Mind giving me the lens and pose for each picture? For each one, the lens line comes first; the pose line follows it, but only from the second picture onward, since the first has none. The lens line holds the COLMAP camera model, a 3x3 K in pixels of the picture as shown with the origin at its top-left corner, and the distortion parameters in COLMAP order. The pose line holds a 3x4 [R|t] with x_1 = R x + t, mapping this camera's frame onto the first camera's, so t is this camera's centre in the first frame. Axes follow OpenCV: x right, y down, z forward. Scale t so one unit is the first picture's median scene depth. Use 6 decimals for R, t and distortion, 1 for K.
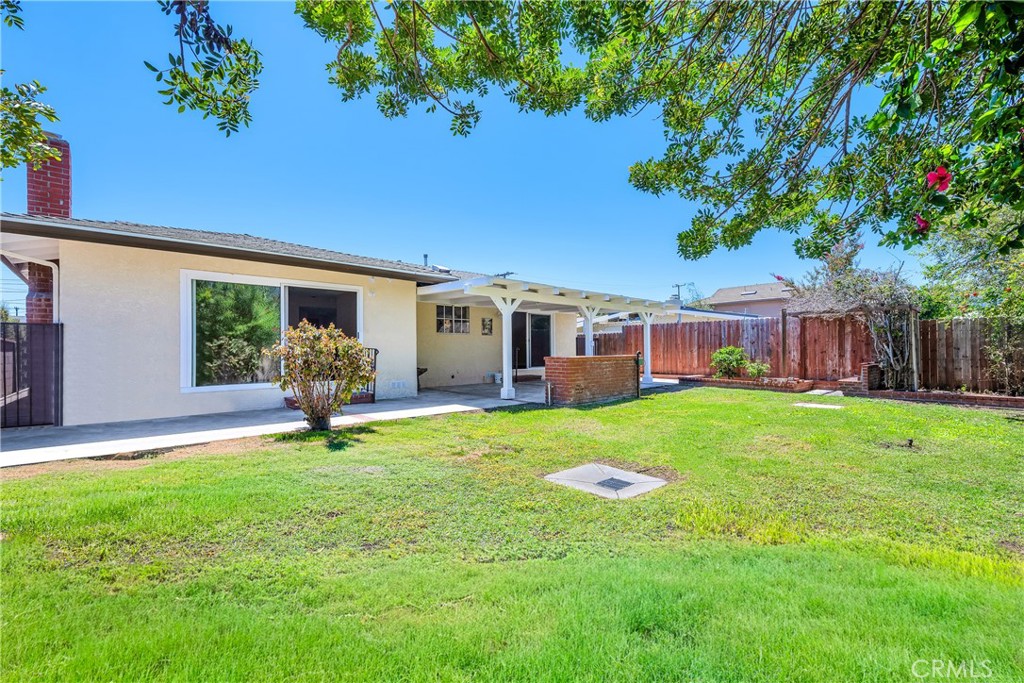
lens RADIAL K [[440.0, 0, 514.0], [0, 440.0, 346.5], [0, 0, 1]] dist [0.000373, 0.000077]
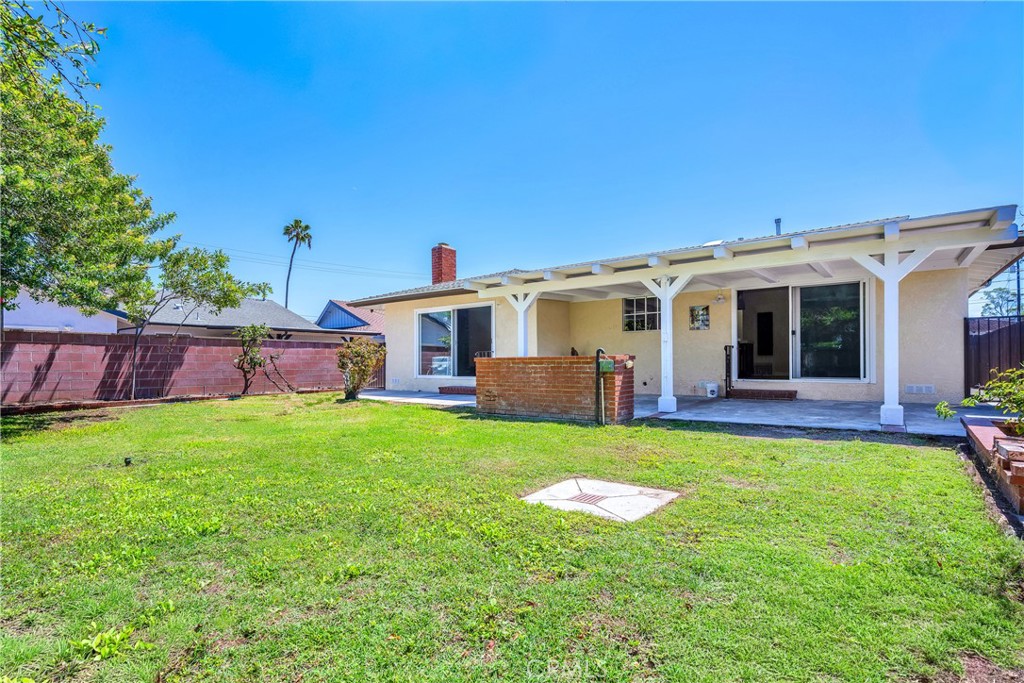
lens RADIAL K [[503.9, 0, 509.6], [0, 503.9, 349.1], [0, 0, 1]] dist [0.002539, 0.000041]
pose [[0.180319, -0.021009, -0.983384, 0.931894], [0.016450, 0.999696, -0.018341, 0.021850], [0.983471, -0.012869, 0.180610, 0.729455]]
